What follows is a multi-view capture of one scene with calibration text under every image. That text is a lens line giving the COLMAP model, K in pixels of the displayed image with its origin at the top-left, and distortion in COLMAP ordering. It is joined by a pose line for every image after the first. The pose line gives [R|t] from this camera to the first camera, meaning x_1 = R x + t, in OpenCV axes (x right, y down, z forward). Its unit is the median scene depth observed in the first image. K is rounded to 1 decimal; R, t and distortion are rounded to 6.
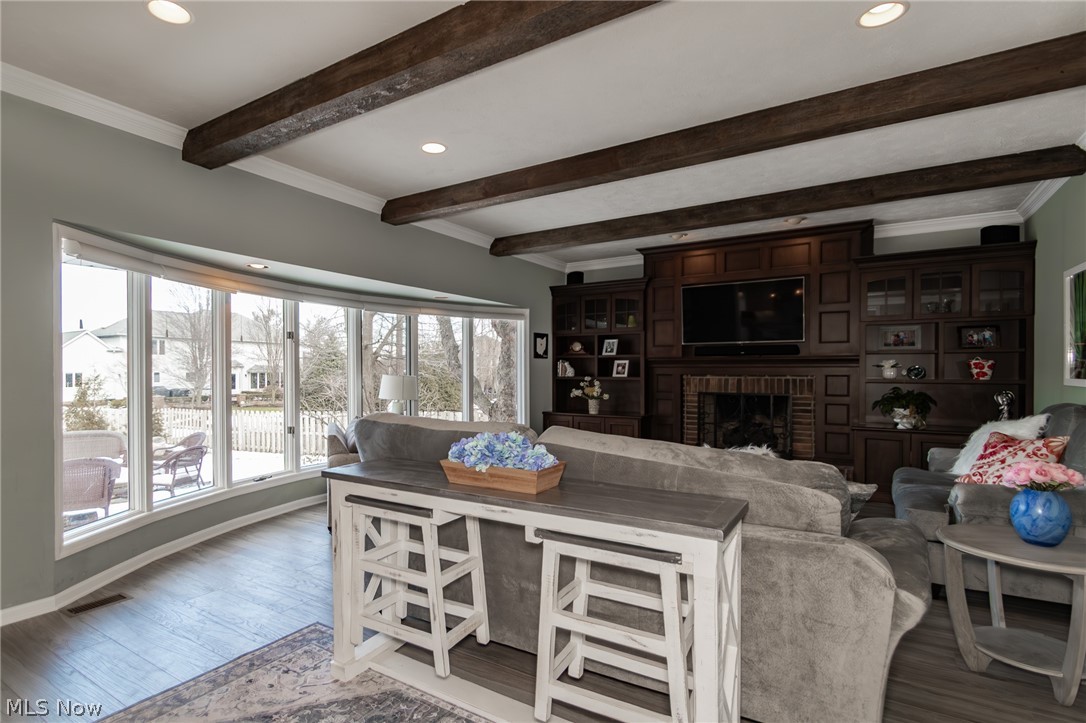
lens RADIAL K [[512.5, 0, 543.3], [0, 512.5, 371.3], [0, 0, 1]] dist [0.003264, -0.000739]
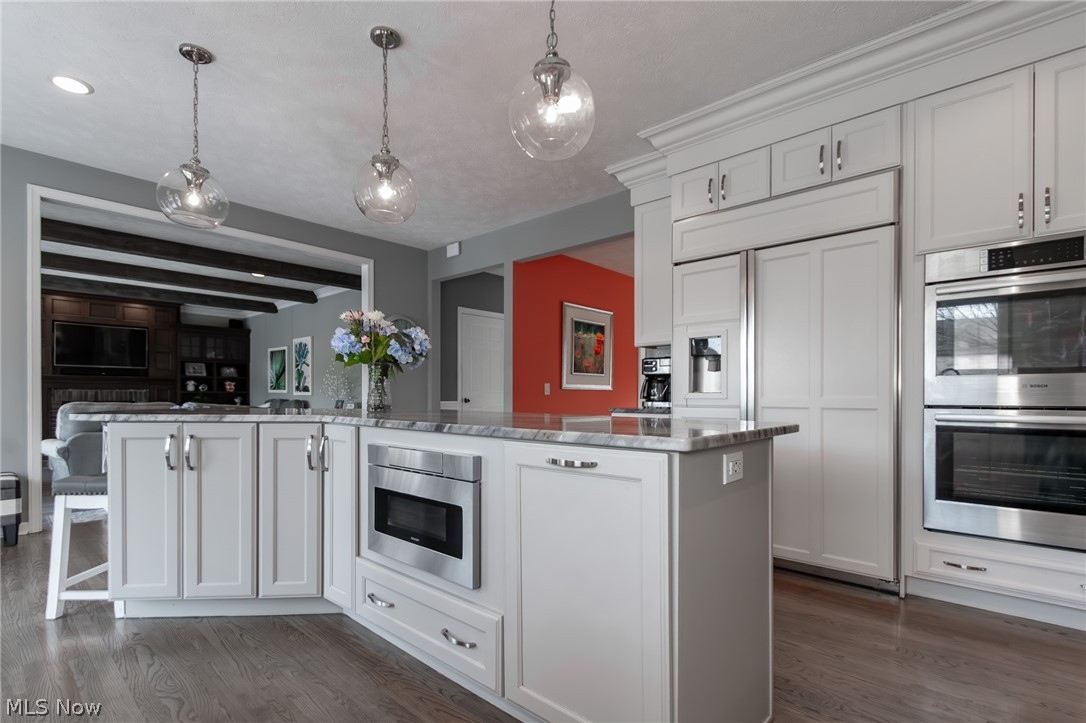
lens RADIAL K [[512.5, 0, 506.9], [0, 512.5, 400.9], [0, 0, 1]] dist [0.003264, -0.000739]
pose [[0.177441, -0.014997, 0.984017, -0.818459], [0.001199, 0.999886, 0.015023, 0.020494], [-0.984131, -0.001486, 0.177438, -0.393743]]
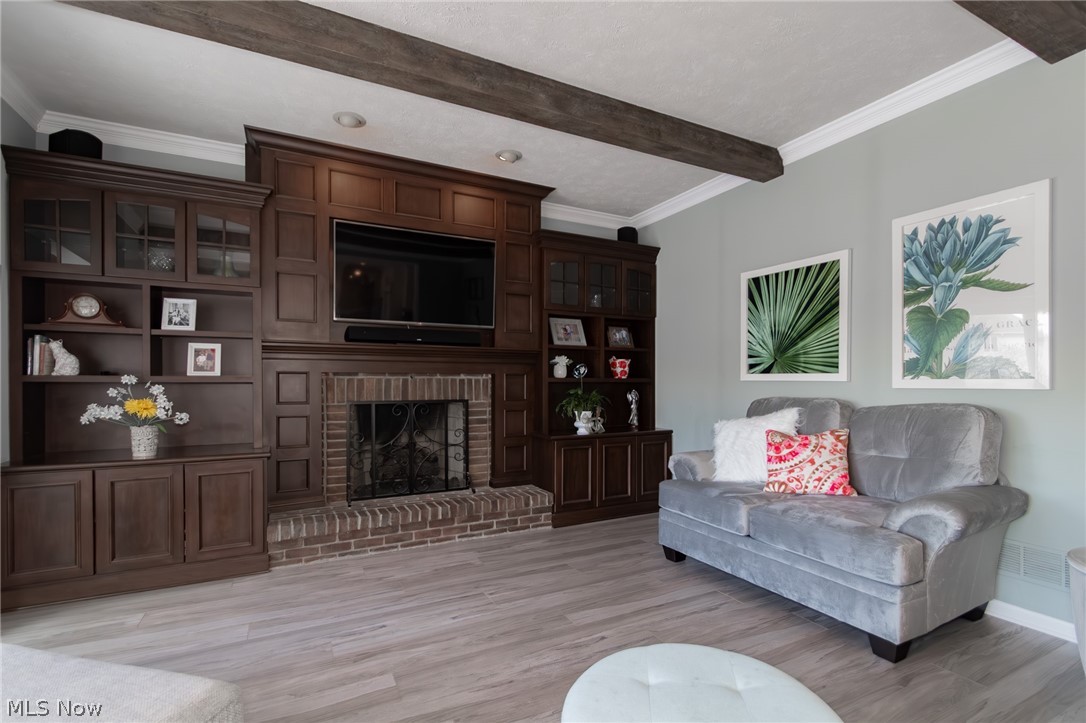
lens RADIAL K [[512.5, 0, 489.6], [0, 512.5, 382.6], [0, 0, 1]] dist [0.003264, -0.000739]
pose [[0.584016, -0.005110, 0.811726, -0.093272], [0.002609, 0.999987, 0.004418, 0.016036], [-0.811738, -0.000462, 0.584022, 0.501634]]
